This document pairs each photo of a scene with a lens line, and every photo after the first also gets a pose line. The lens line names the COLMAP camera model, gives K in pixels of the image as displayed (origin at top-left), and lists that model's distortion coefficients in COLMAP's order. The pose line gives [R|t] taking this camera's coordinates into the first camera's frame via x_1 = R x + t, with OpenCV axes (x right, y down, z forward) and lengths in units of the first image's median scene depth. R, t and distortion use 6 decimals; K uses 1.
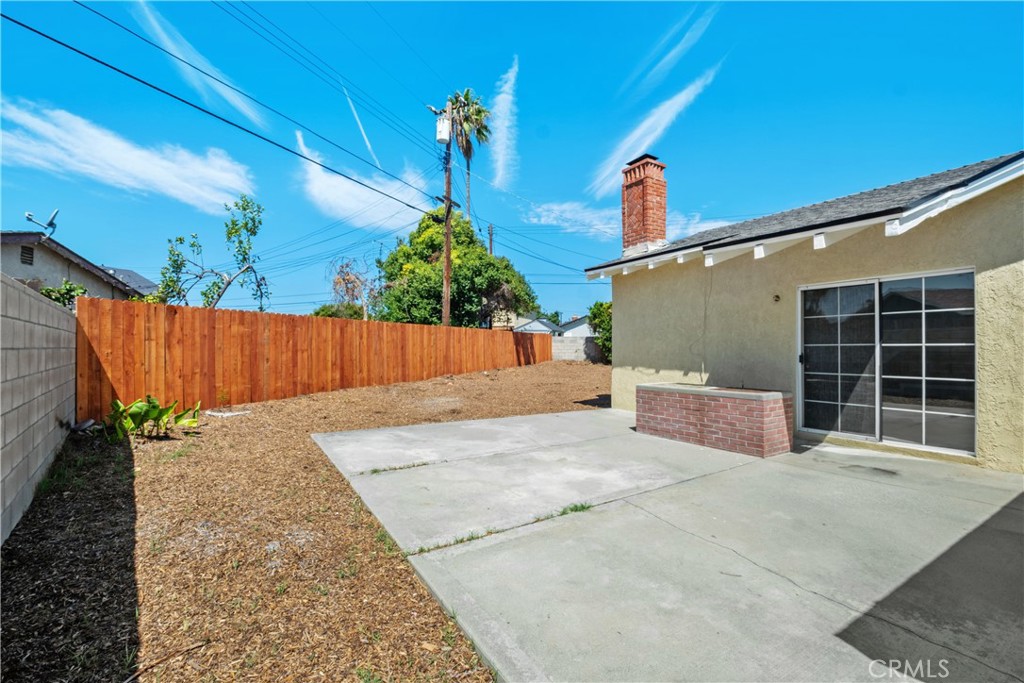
lens RADIAL K [[443.5, 0, 510.1], [0, 443.5, 348.2], [0, 0, 1]] dist [0.004968, -0.006261]
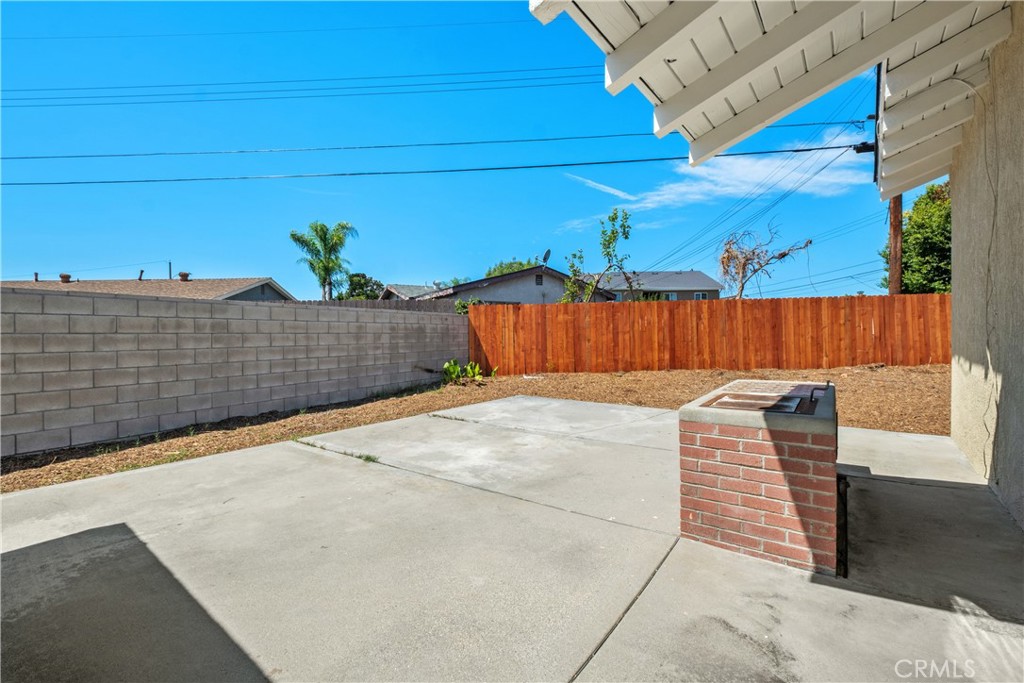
lens RADIAL K [[443.5, 0, 518.1], [0, 443.5, 331.1], [0, 0, 1]] dist [0.004968, -0.006261]
pose [[0.330008, -0.020224, -0.943762, 0.609237], [0.018528, 0.999717, -0.014944, 0.016098], [0.943796, -0.012554, 0.330289, 0.419058]]
